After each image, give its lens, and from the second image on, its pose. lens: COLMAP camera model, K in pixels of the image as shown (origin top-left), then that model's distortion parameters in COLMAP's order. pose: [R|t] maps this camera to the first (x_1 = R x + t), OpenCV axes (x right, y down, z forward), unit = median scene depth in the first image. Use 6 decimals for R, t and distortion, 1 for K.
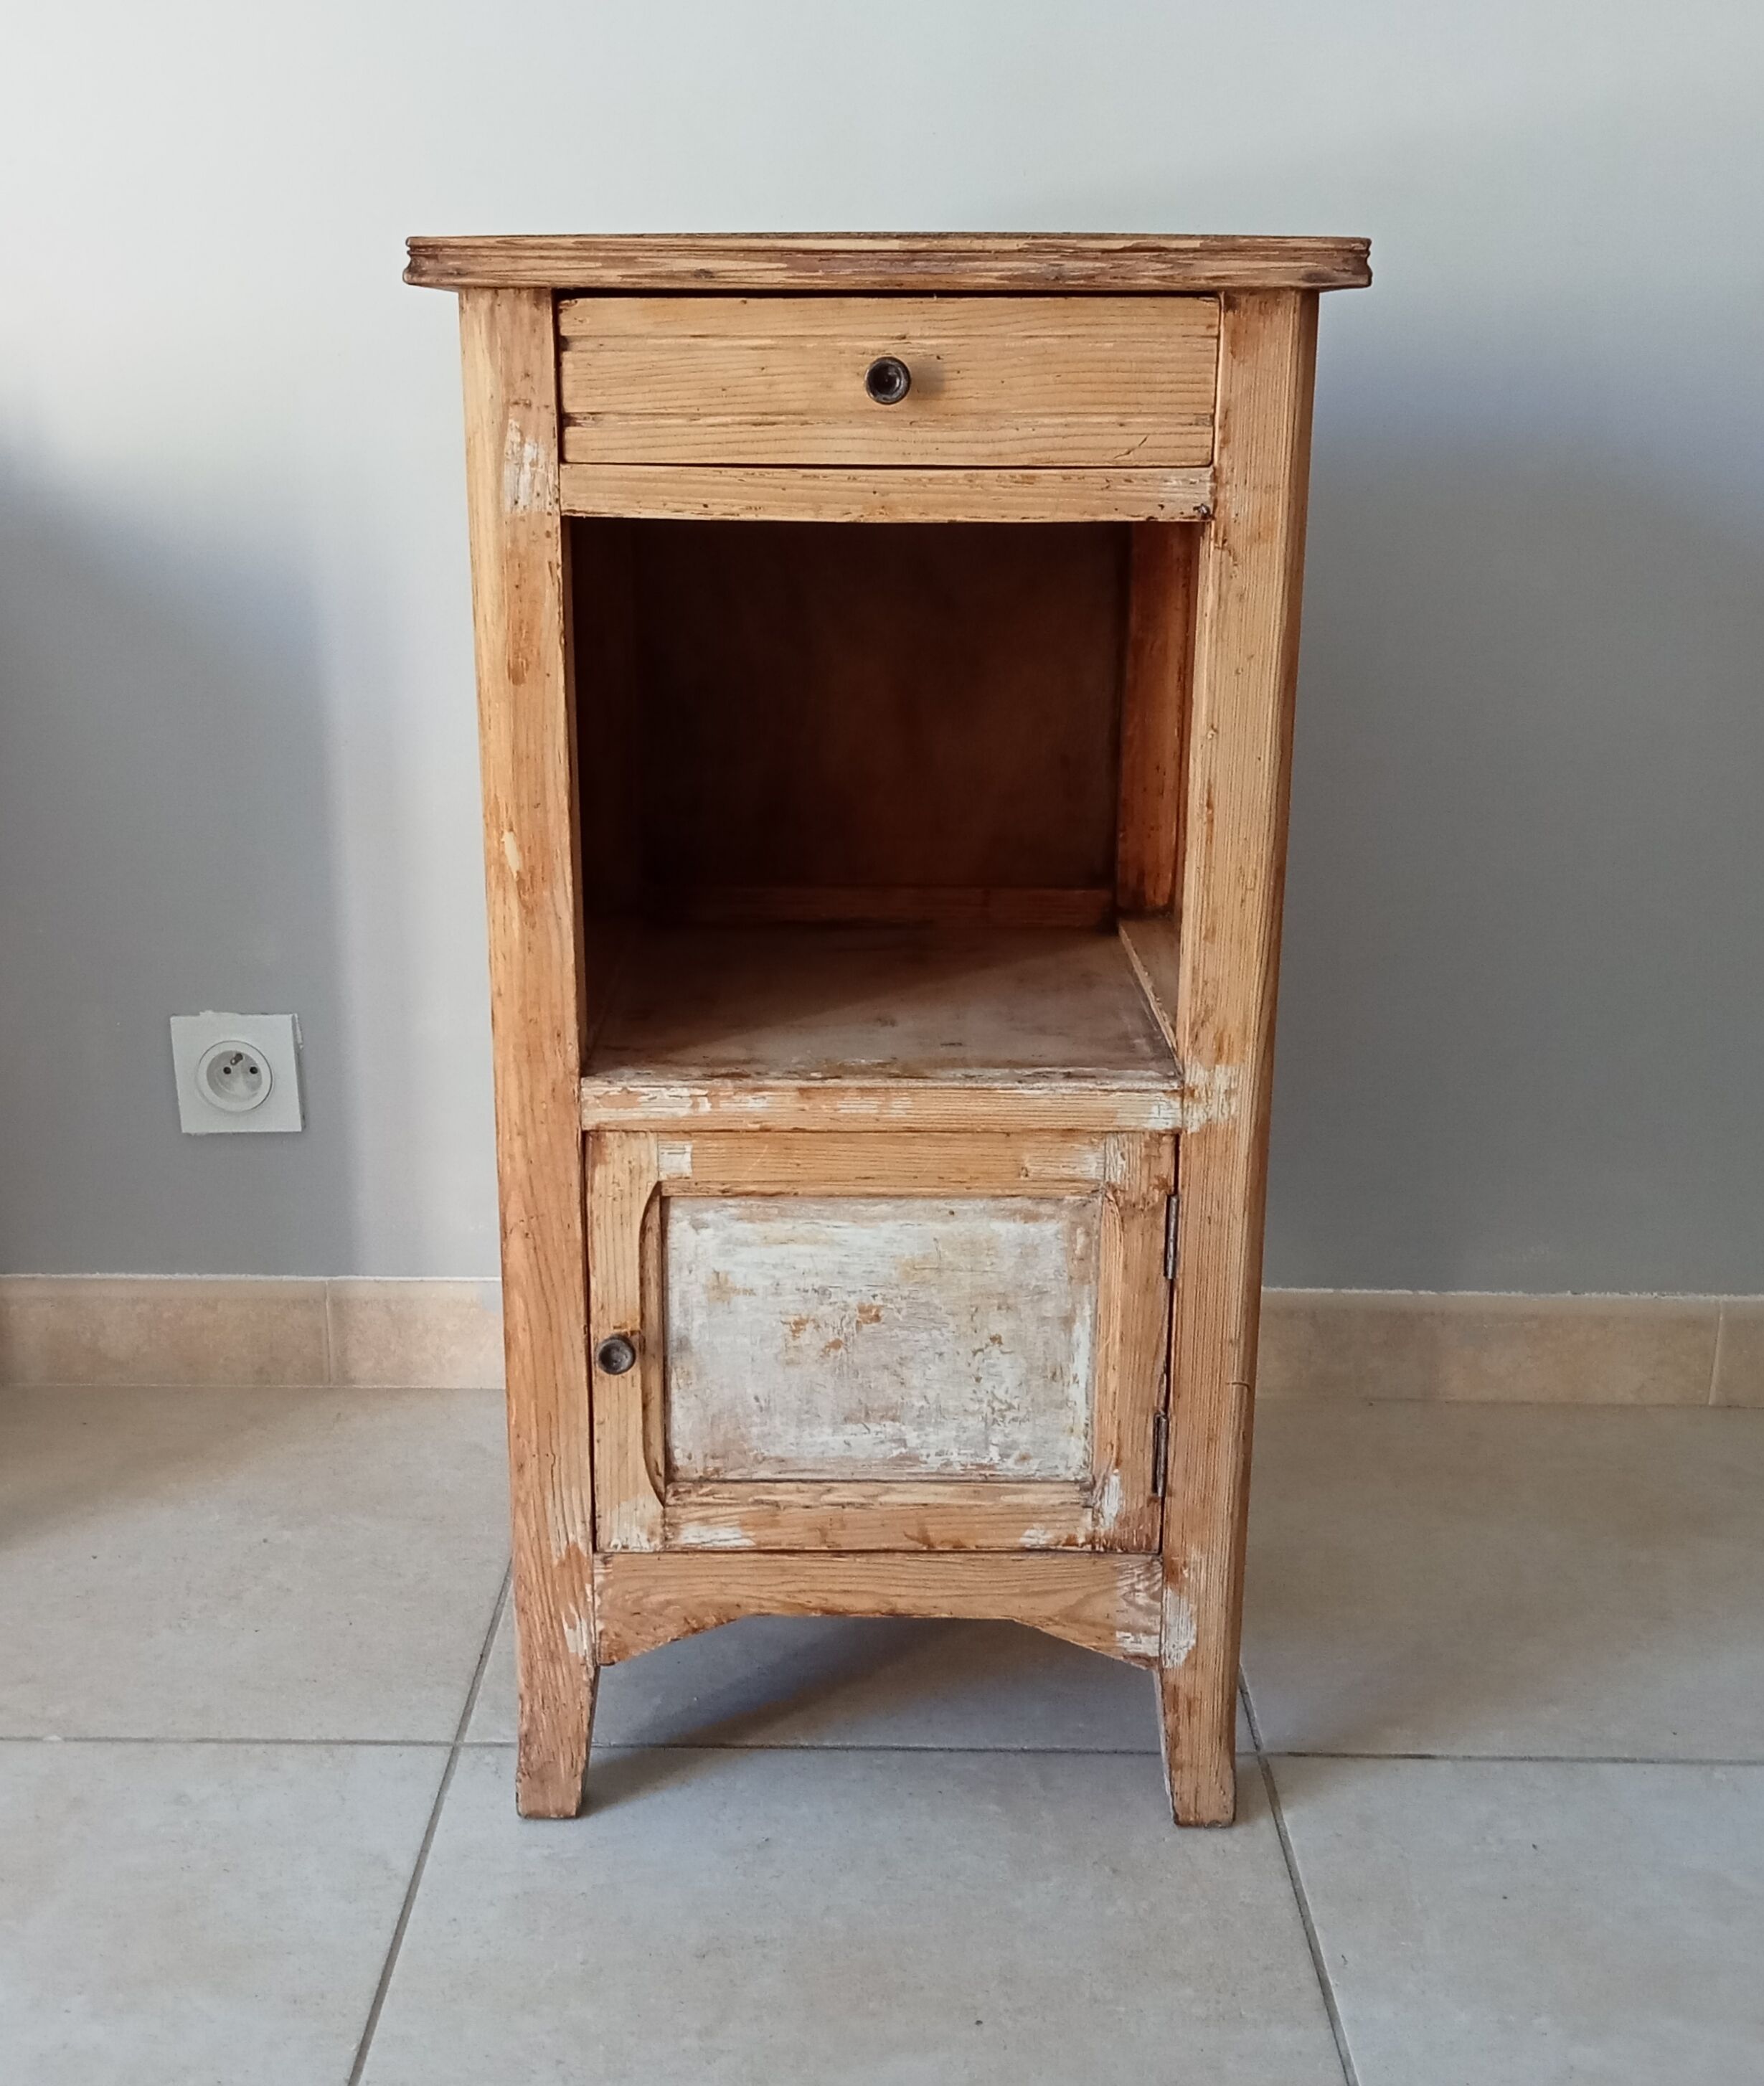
lens RADIAL K [[2154.7, 0, 849.3], [0, 2154.7, 1004.9], [0, 0, 1]] dist [0.087689, -0.232644]
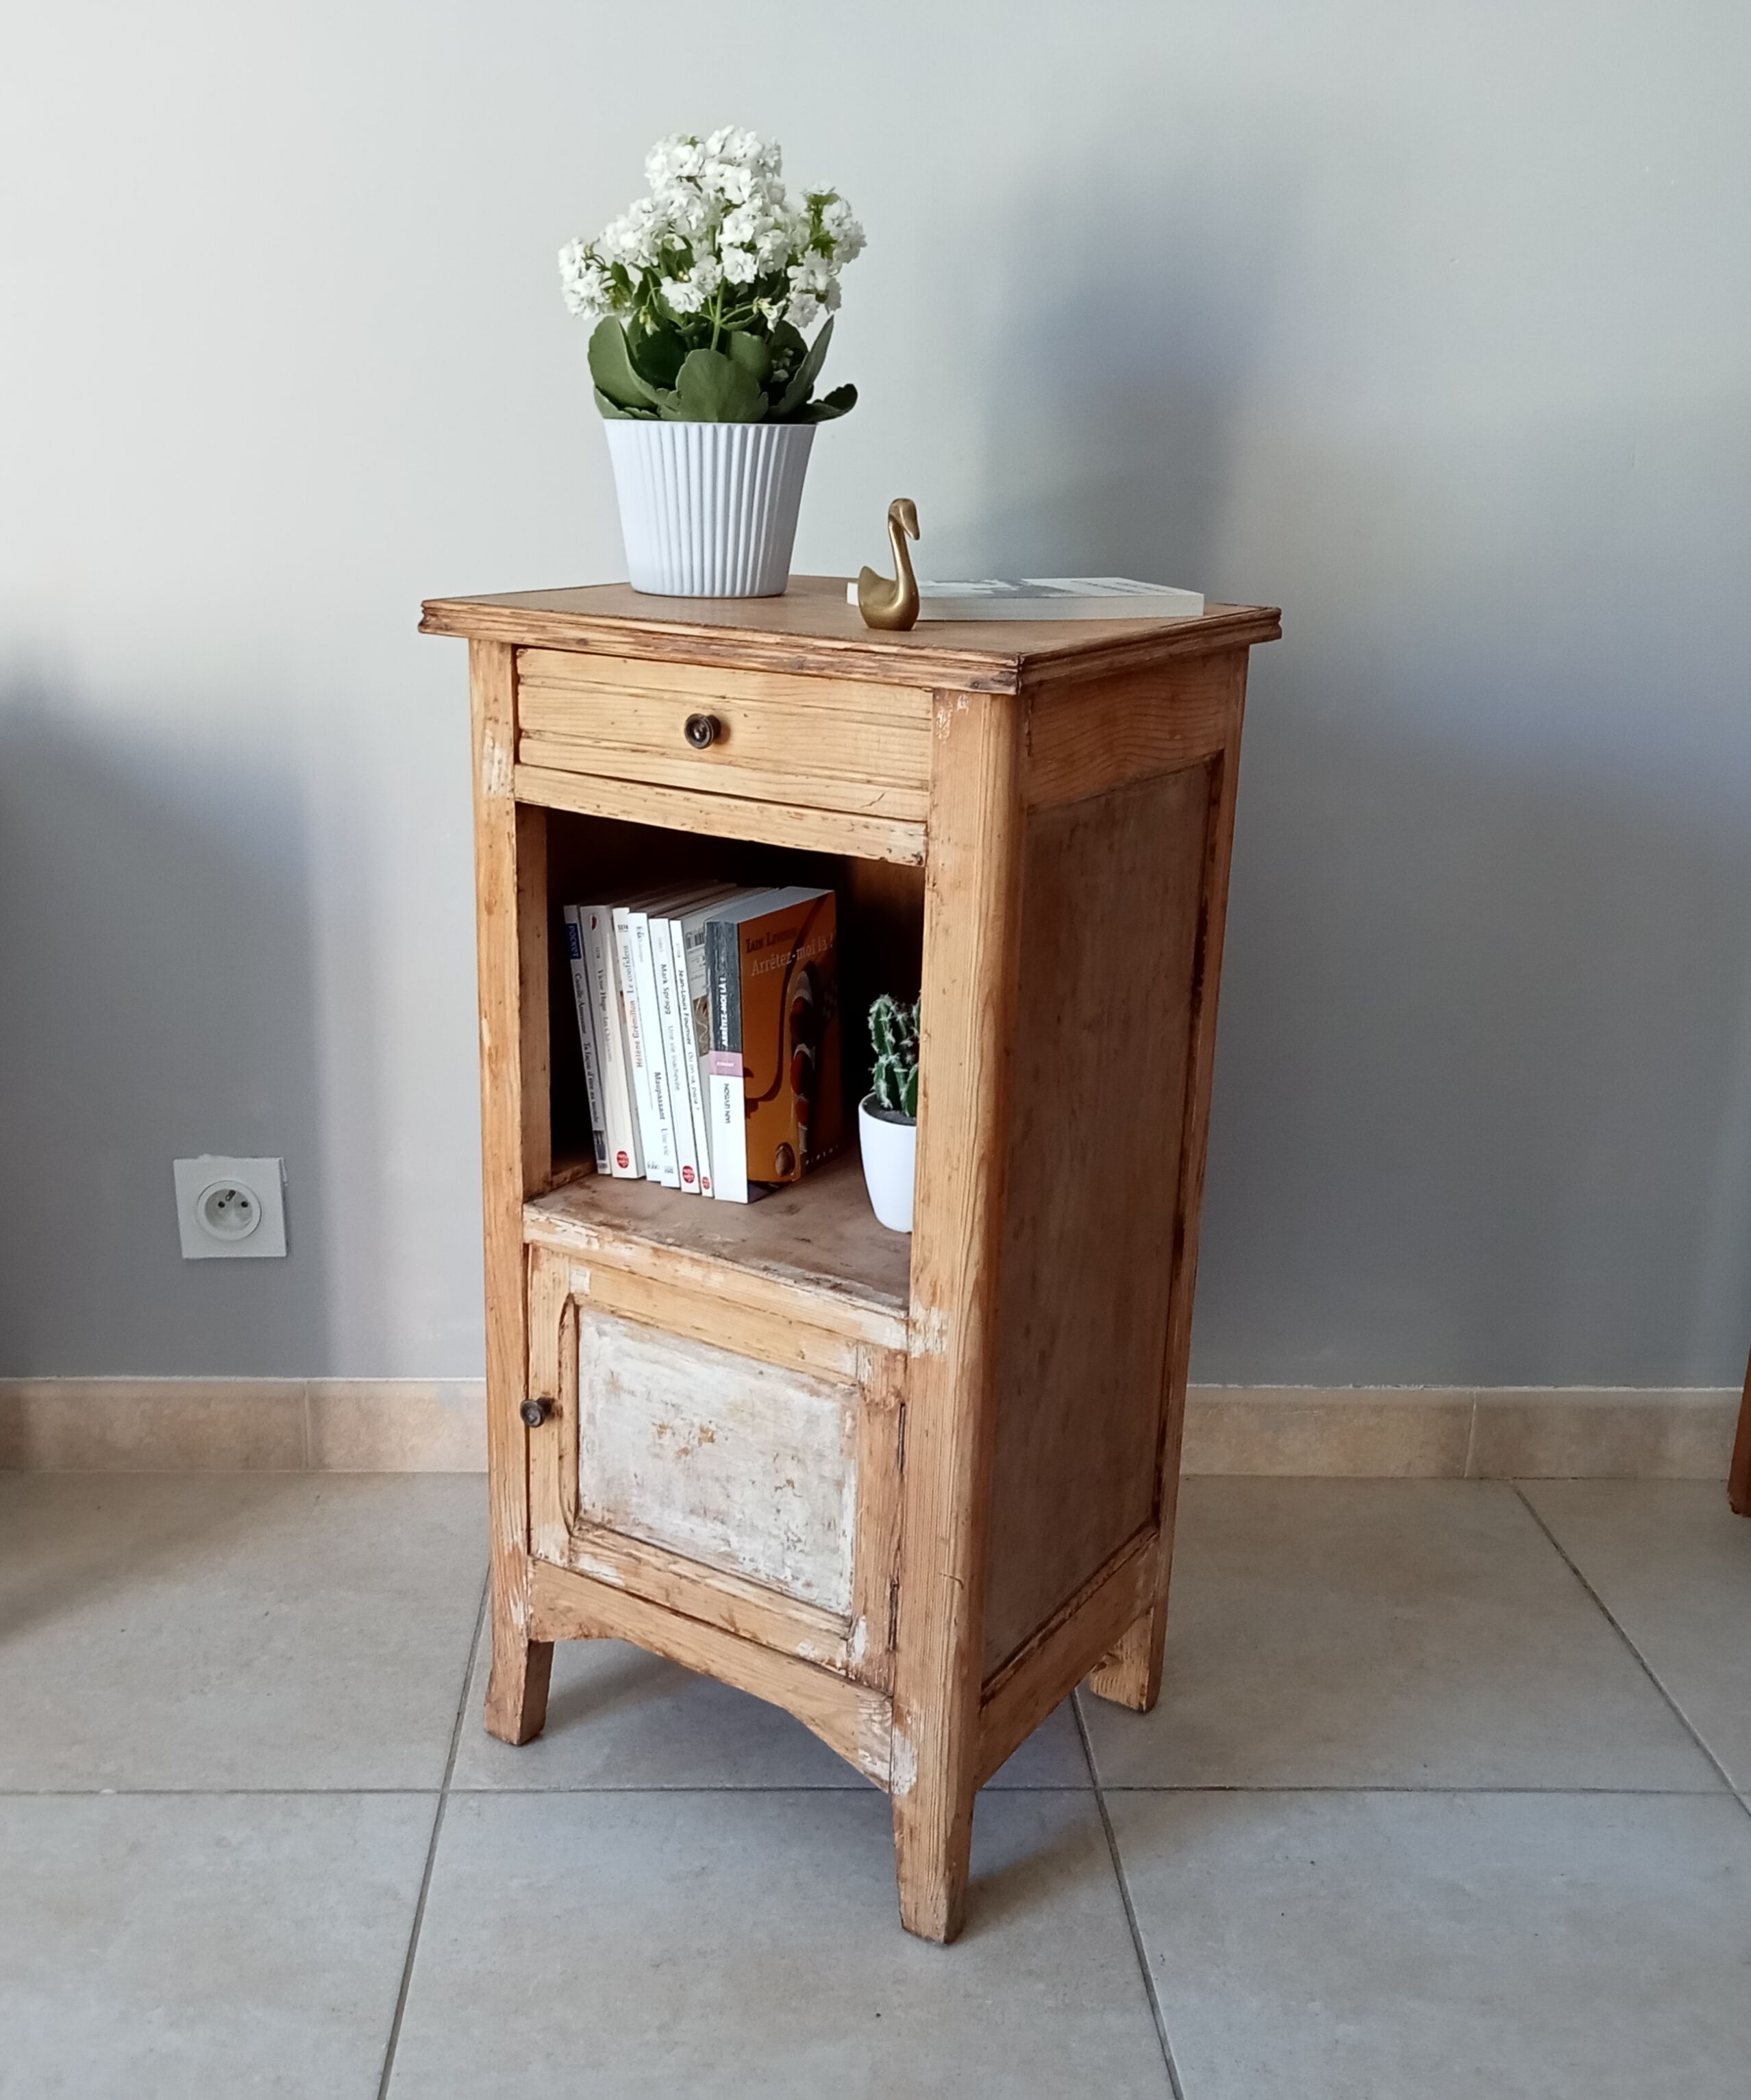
lens RADIAL K [[2088.1, 0, 812.3], [0, 2088.1, 1057.5], [0, 0, 1]] dist [0.086686, -0.238289]
pose [[0.840603, 0.176999, -0.511916, 0.659464], [-0.171814, 0.983427, 0.057896, -0.157933], [0.513679, 0.039287, 0.857082, -0.028551]]
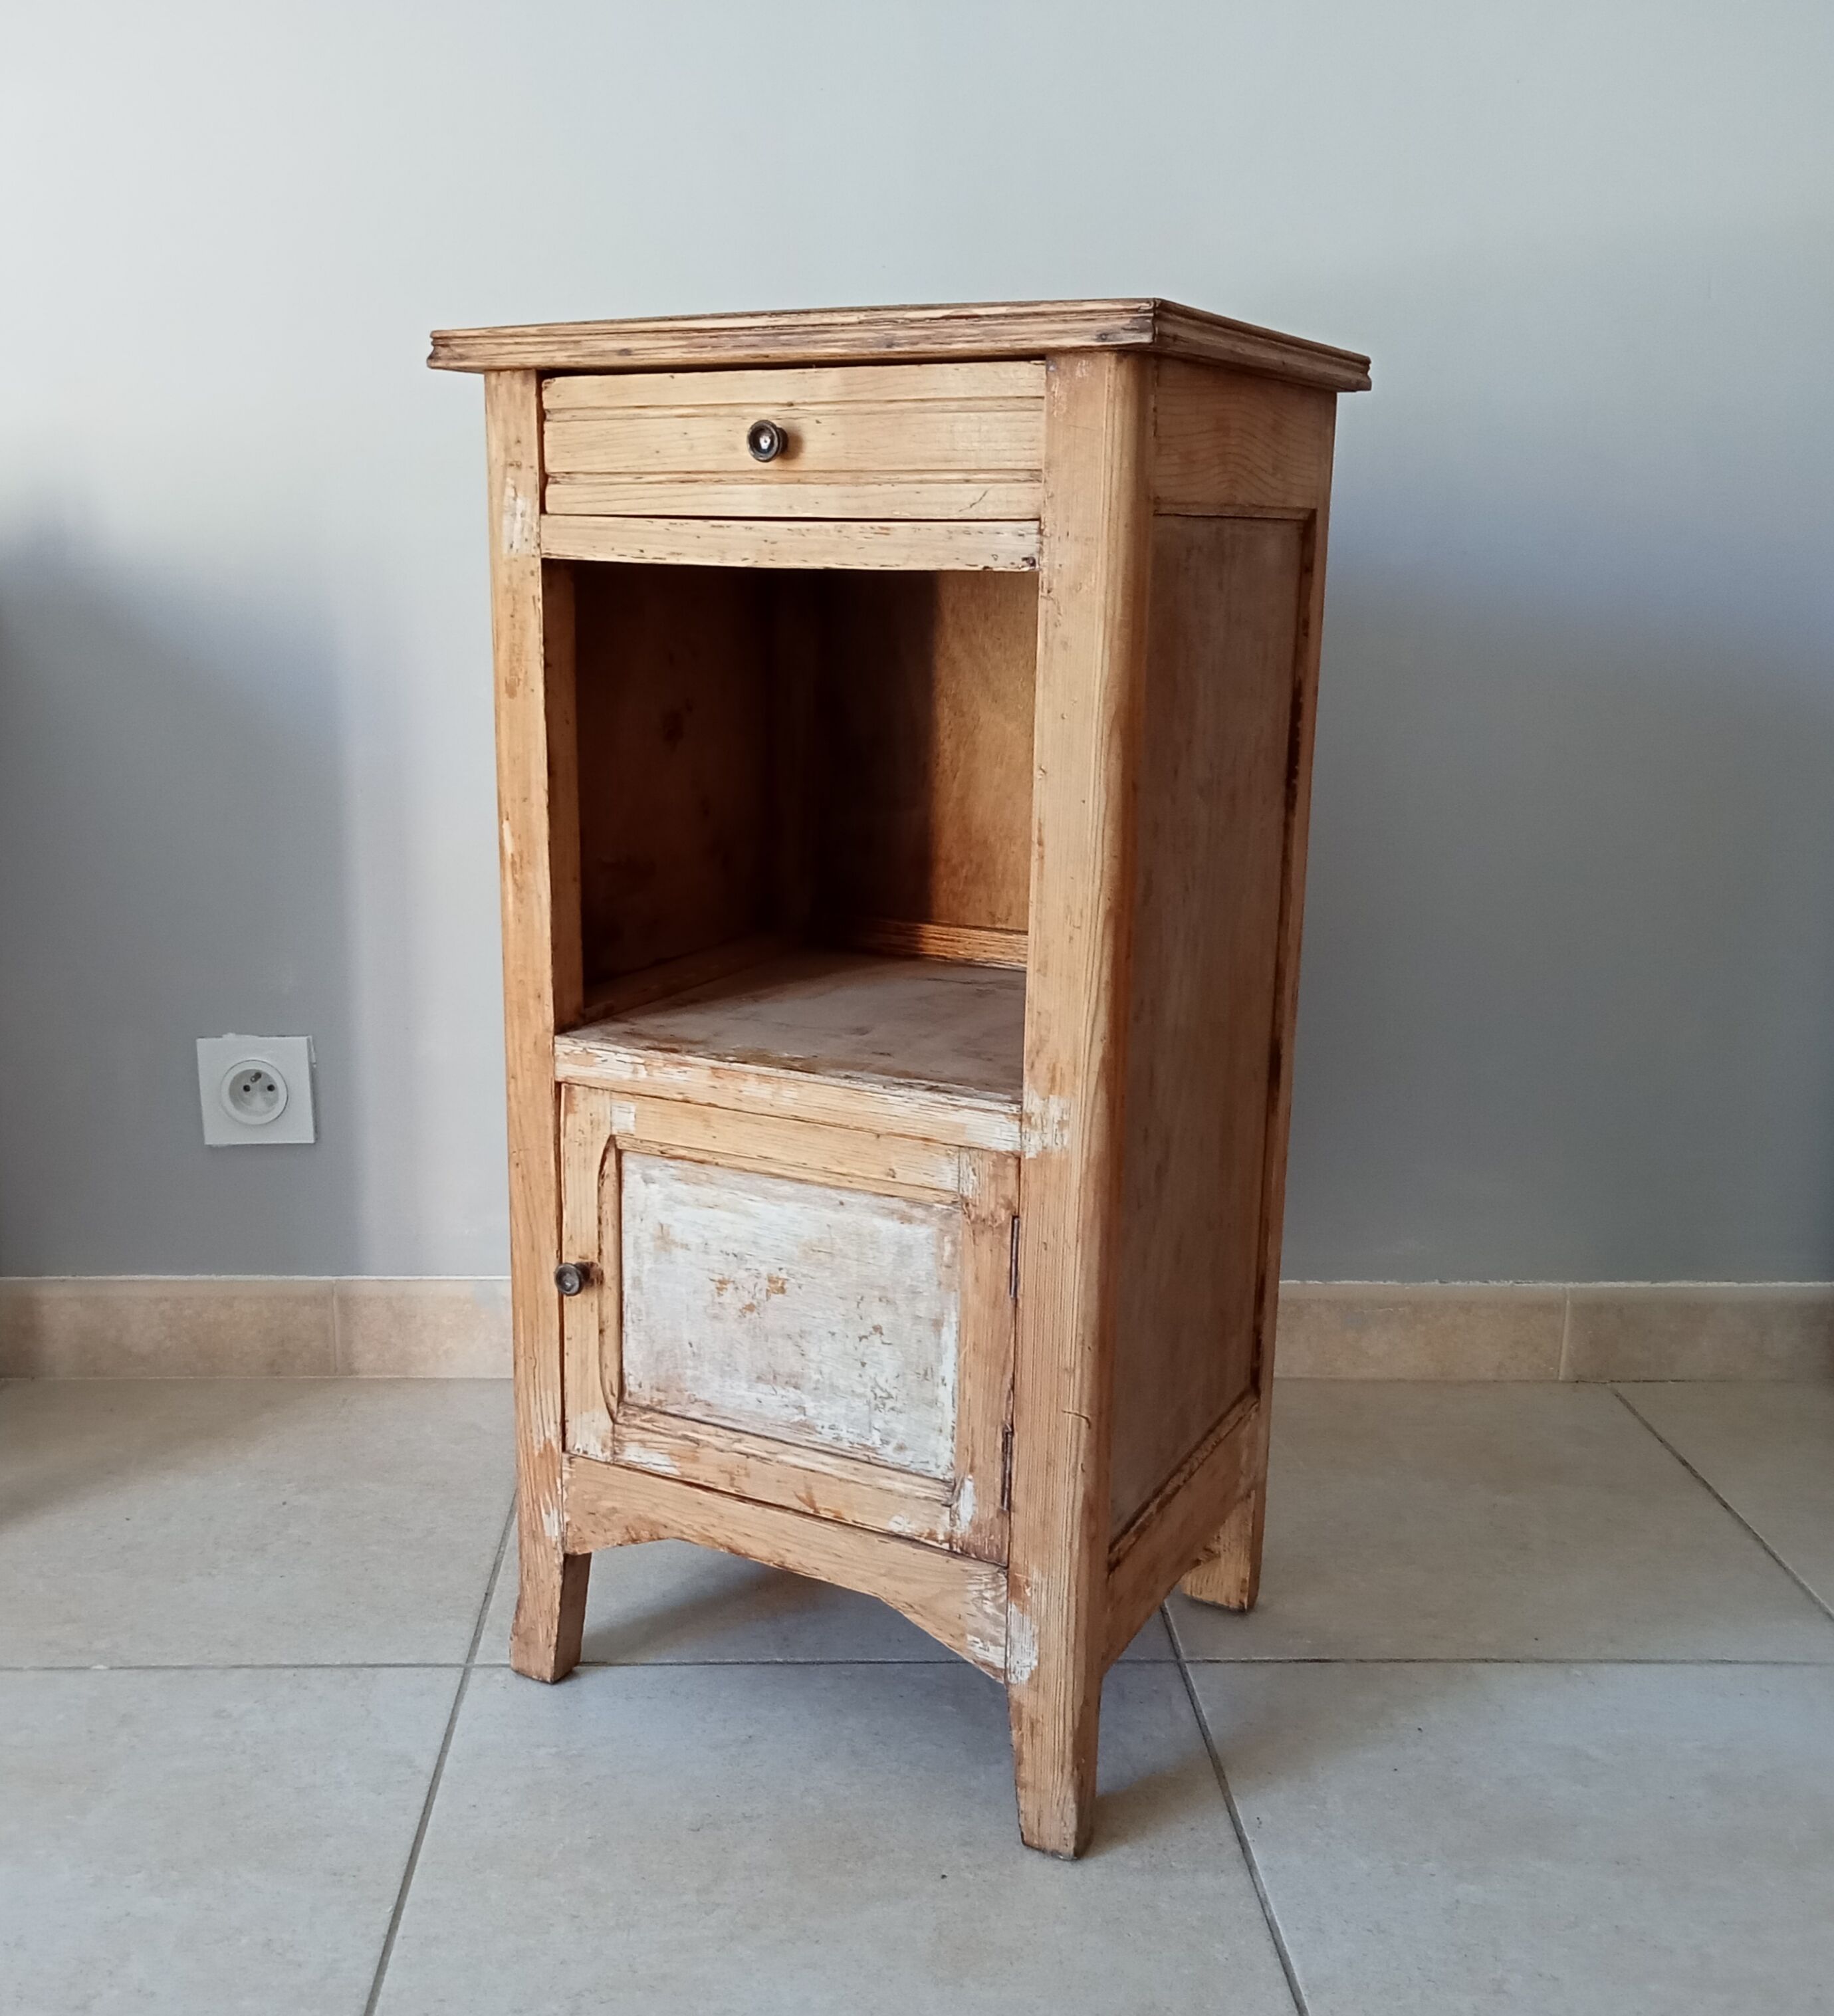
lens RADIAL K [[2034.6, 0, 863.4], [0, 2034.6, 1029.6], [0, 0, 1]] dist [0.088679, -0.197397]
pose [[0.884443, 0.117785, -0.451539, 0.513422], [-0.139747, 0.990066, -0.015465, 0.023668], [0.445232, 0.076779, 0.892117, 0.077163]]
